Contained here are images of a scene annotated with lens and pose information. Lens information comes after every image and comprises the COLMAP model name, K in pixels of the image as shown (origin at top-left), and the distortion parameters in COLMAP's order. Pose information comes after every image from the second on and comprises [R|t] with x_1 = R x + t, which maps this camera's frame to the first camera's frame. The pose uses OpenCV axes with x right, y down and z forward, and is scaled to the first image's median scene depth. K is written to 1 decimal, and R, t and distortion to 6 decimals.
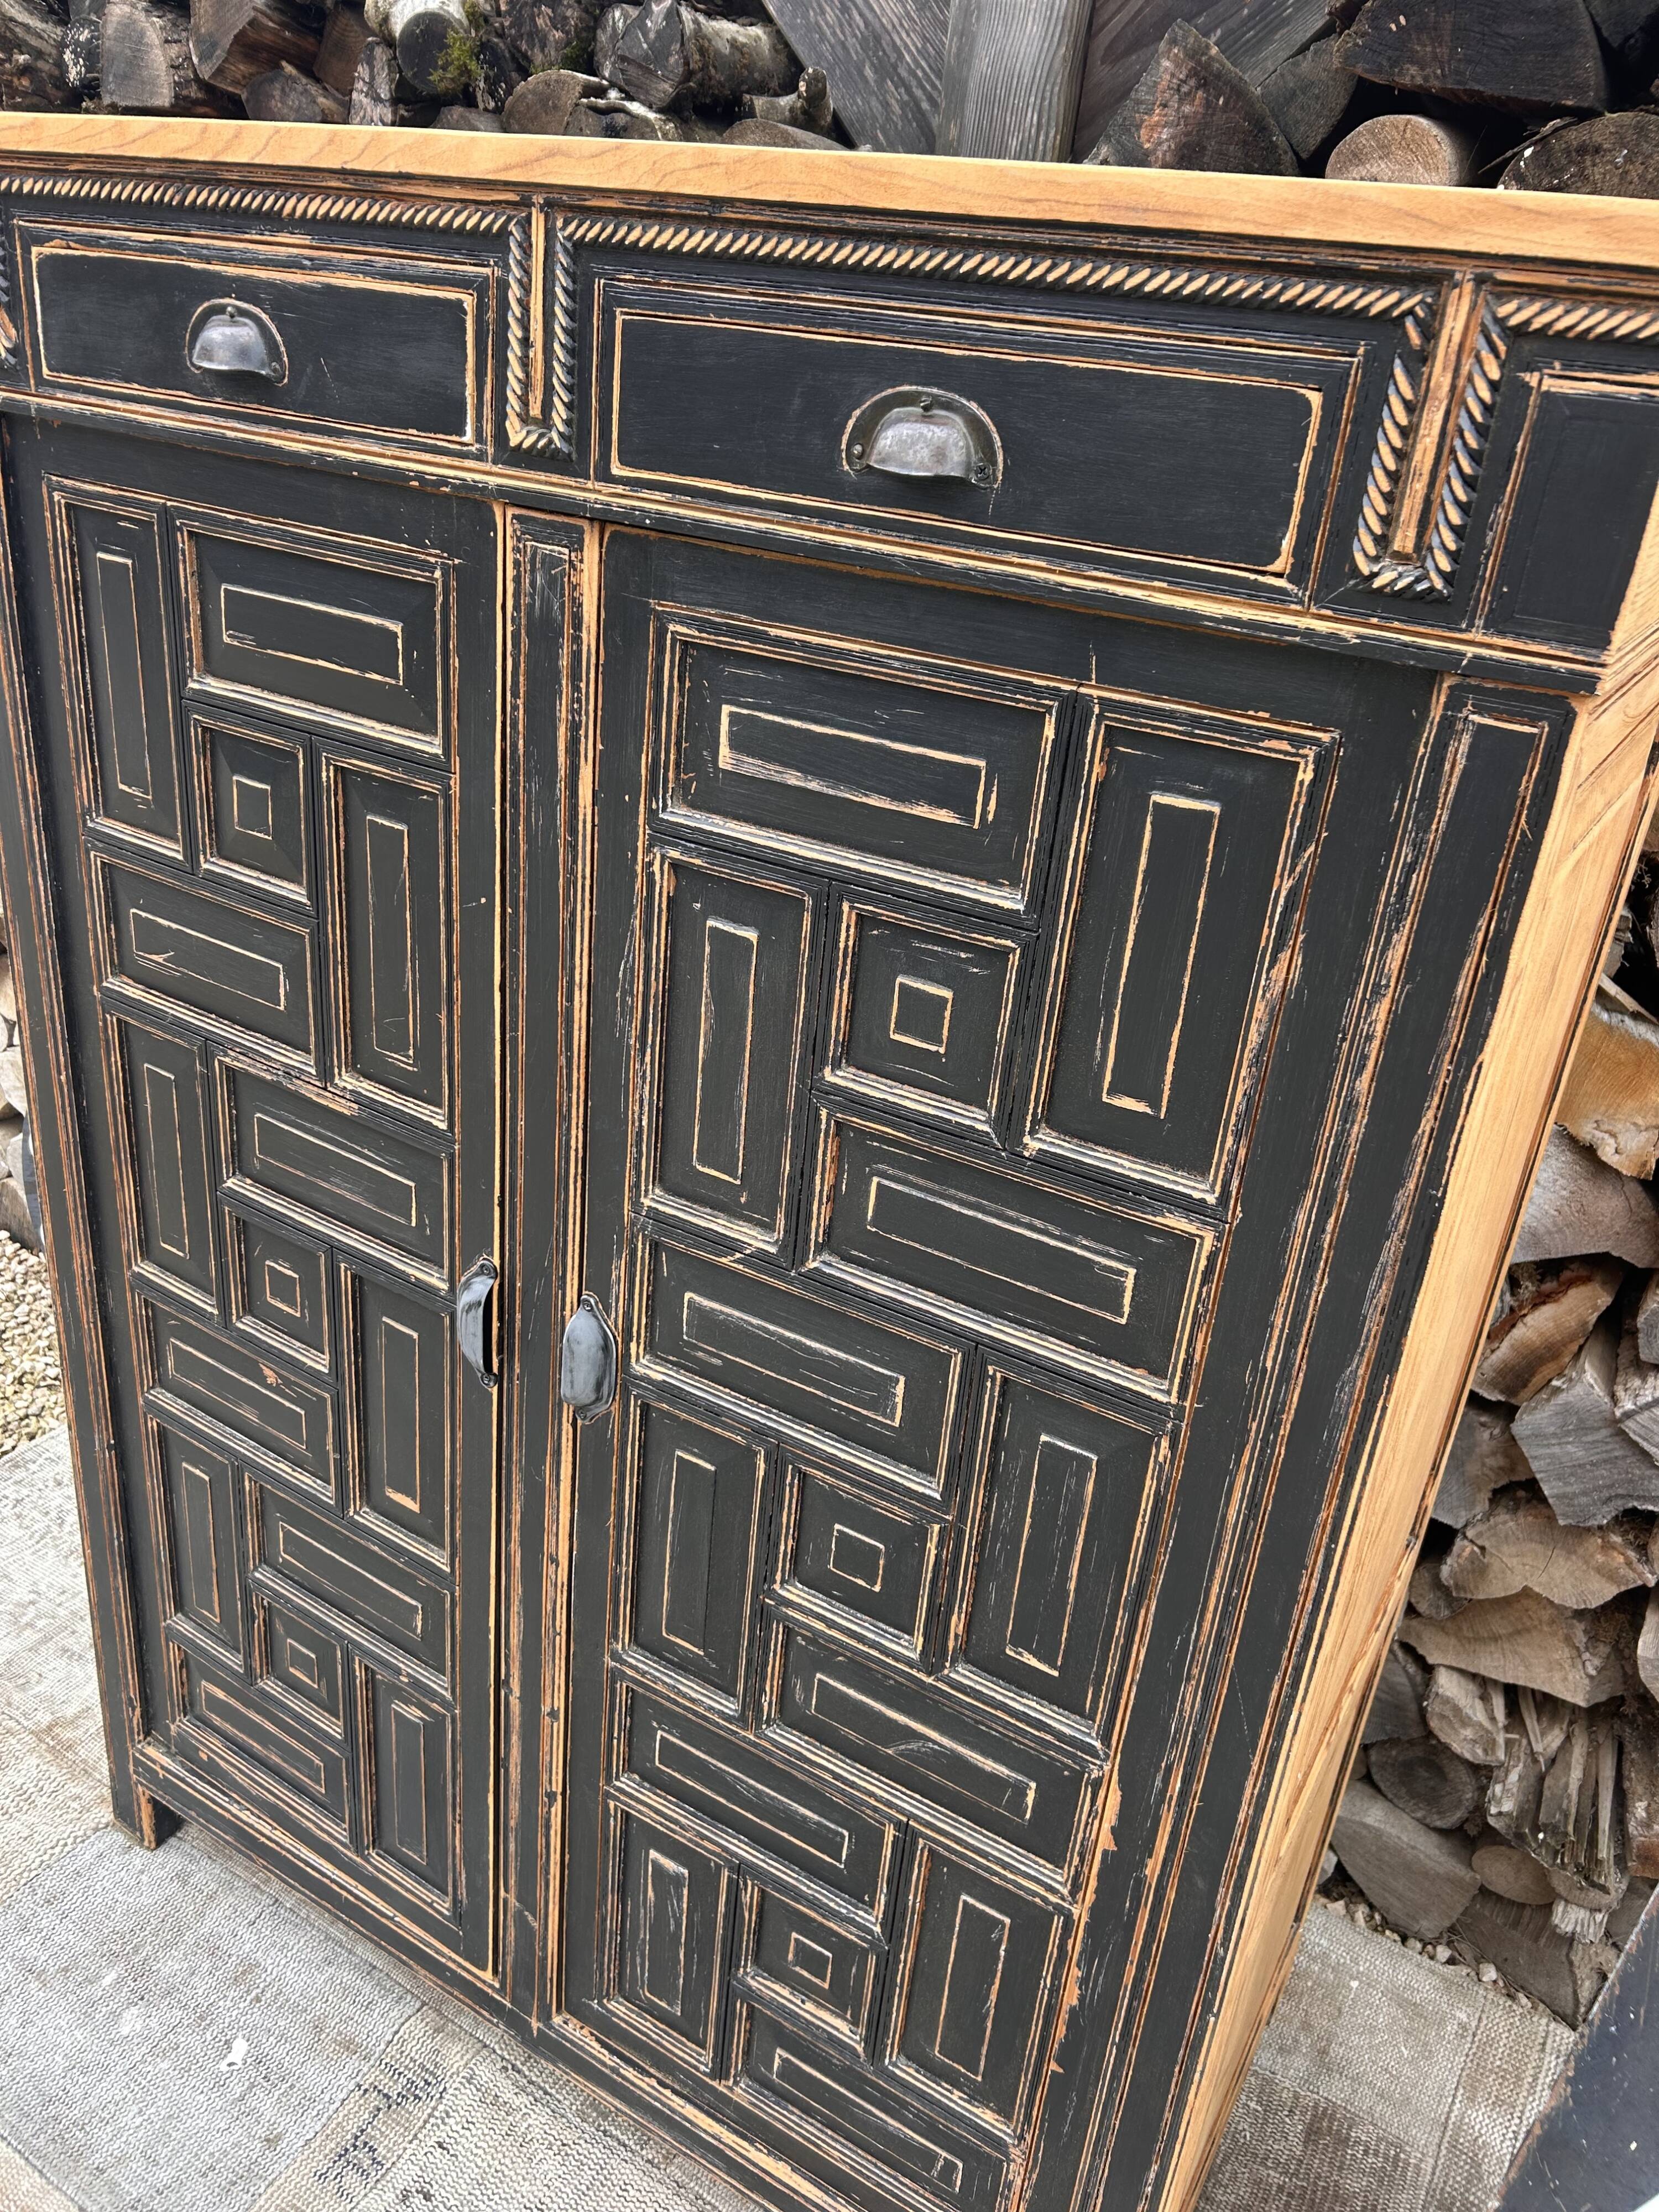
lens RADIAL K [[1669.9, 0, 827.0], [0, 1669.9, 1114.0], [0, 0, 1]] dist [0.041382, -0.048670]
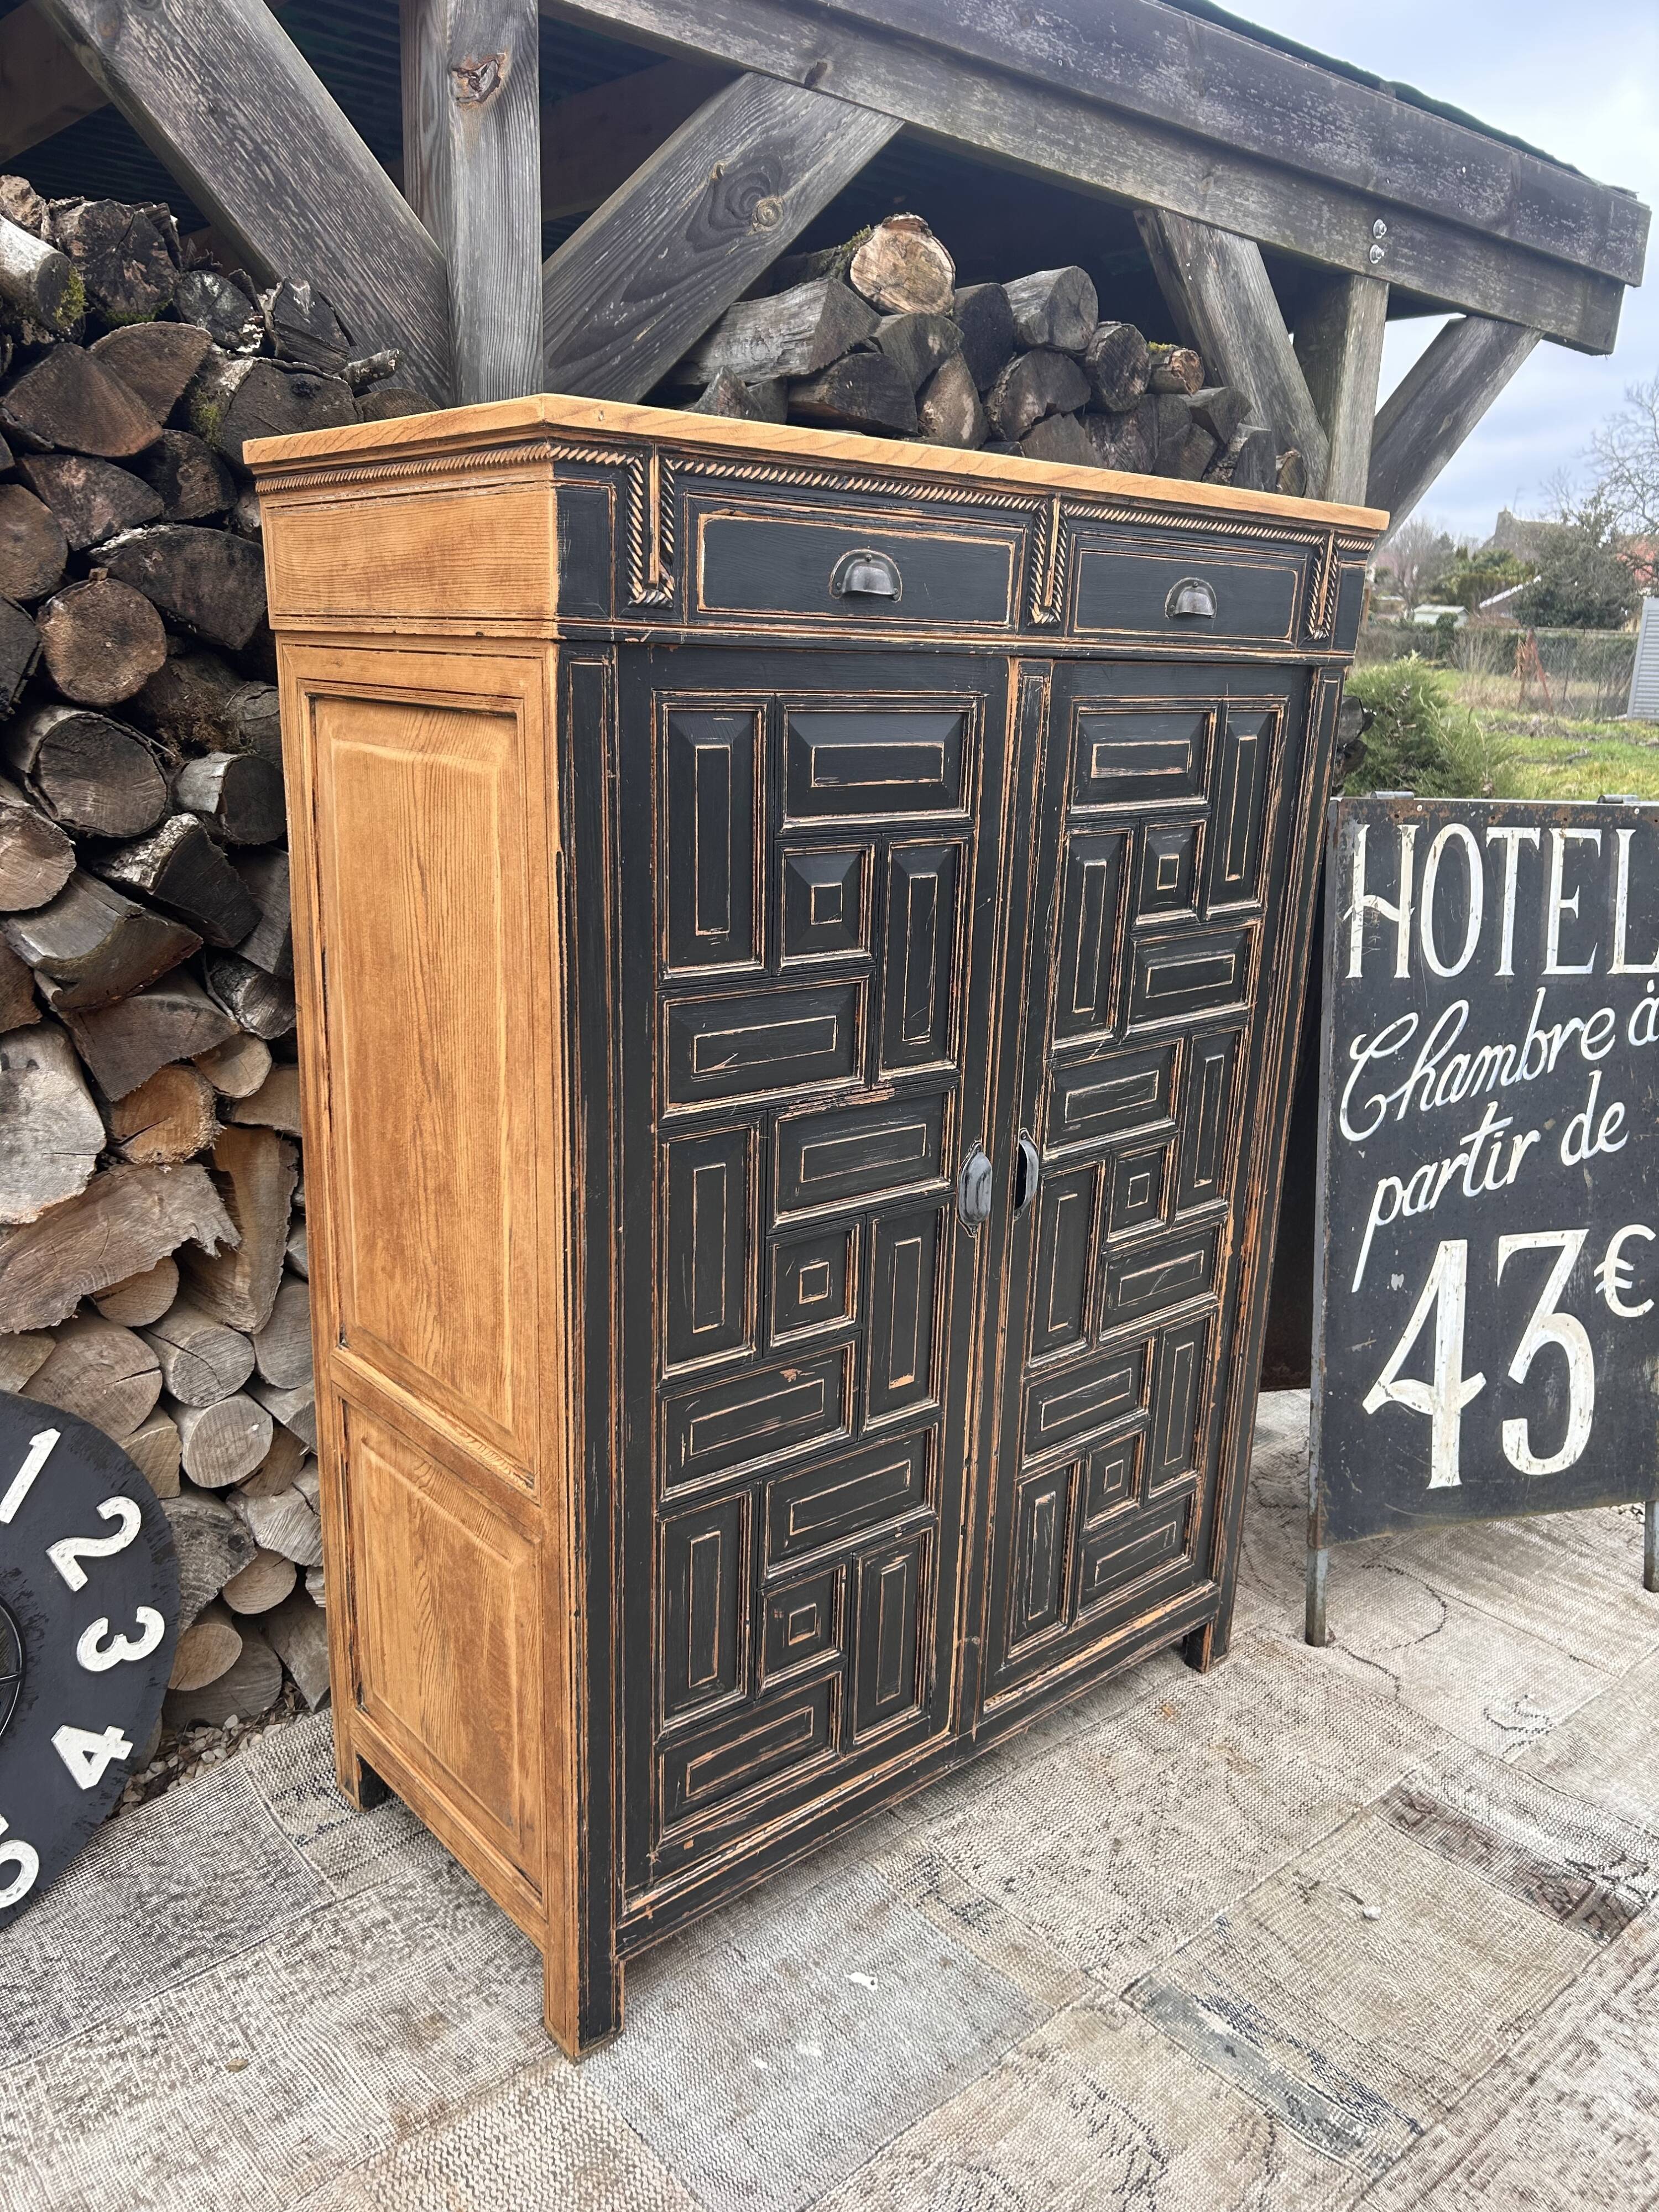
lens RADIAL K [[1659.2, 0, 842.7], [0, 1659.2, 1115.3], [0, 0, 1]] dist [0.048309, -0.056723]
pose [[0.304570, -0.335872, 0.891307, -1.691767], [0.403256, 0.893232, 0.198800, -0.306618], [-0.862915, 0.298876, 0.407494, 0.511408]]
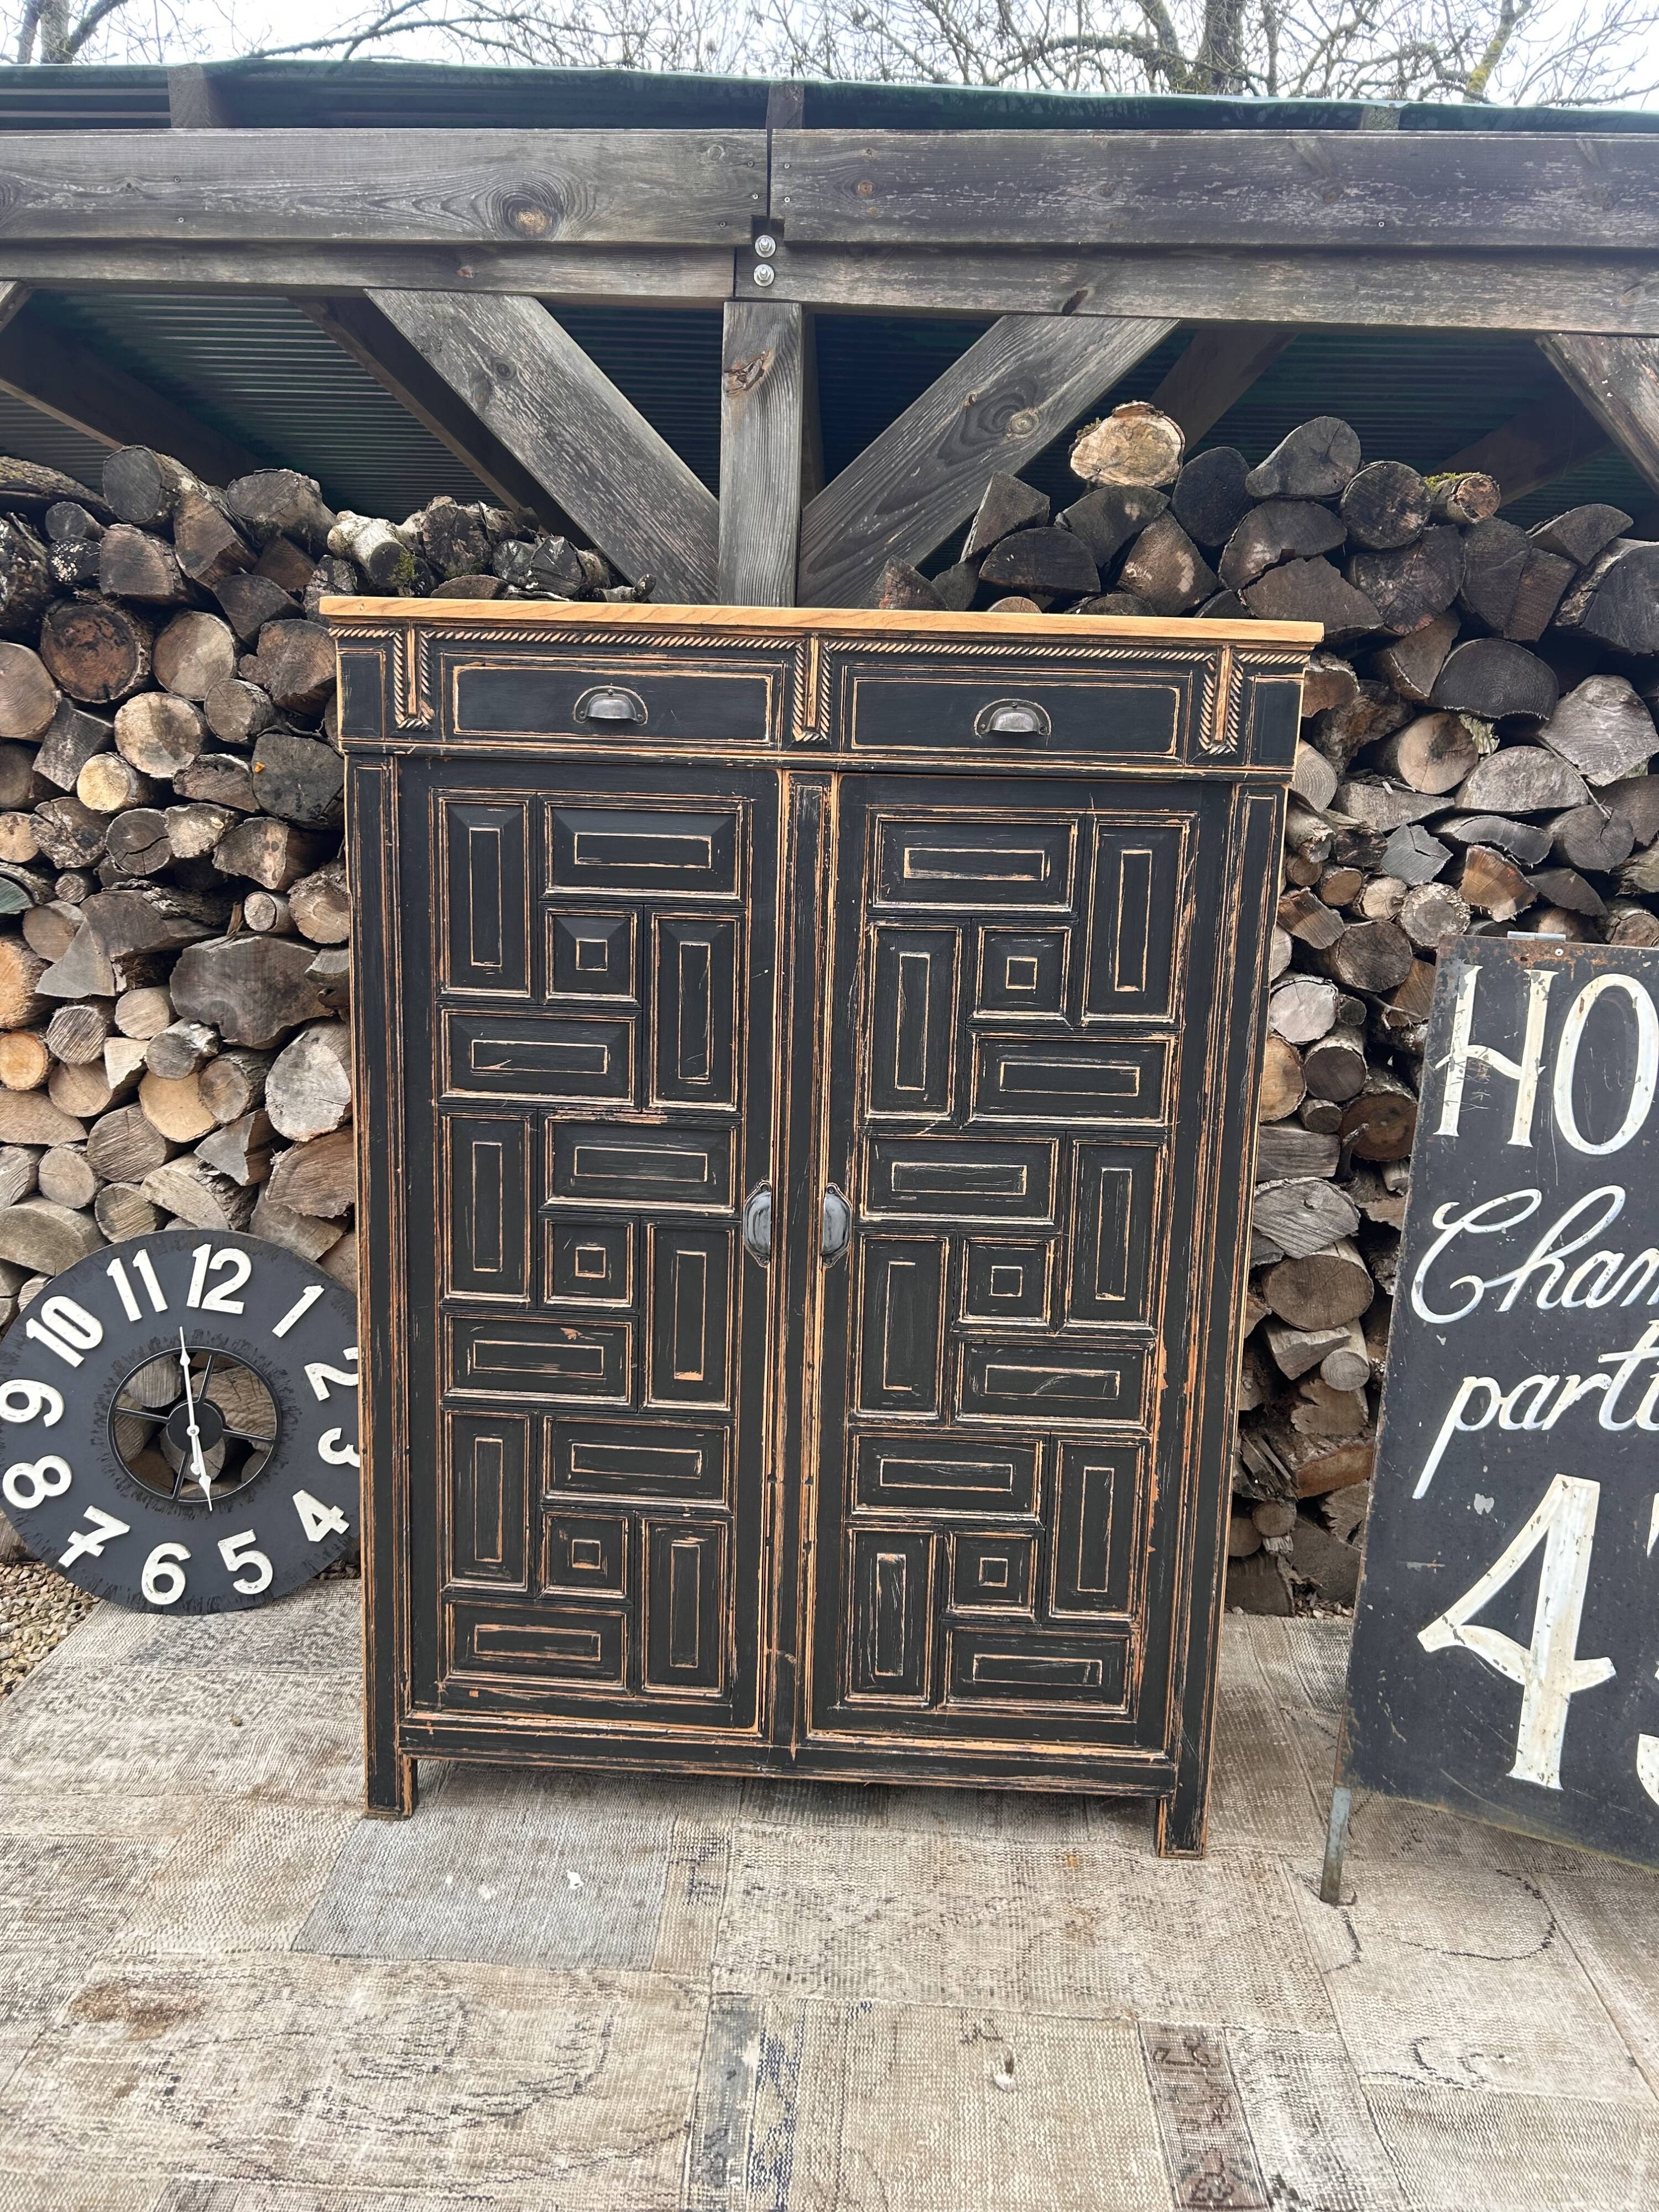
lens RADIAL K [[1660.6, 0, 823.7], [0, 1660.6, 1106.9], [0, 0, 1]] dist [0.042524, -0.054175]
pose [[0.879130, -0.145155, 0.453939, -0.991209], [0.247986, 0.952712, -0.175619, 0.355026], [-0.406981, 0.266963, 0.873554, -0.612340]]
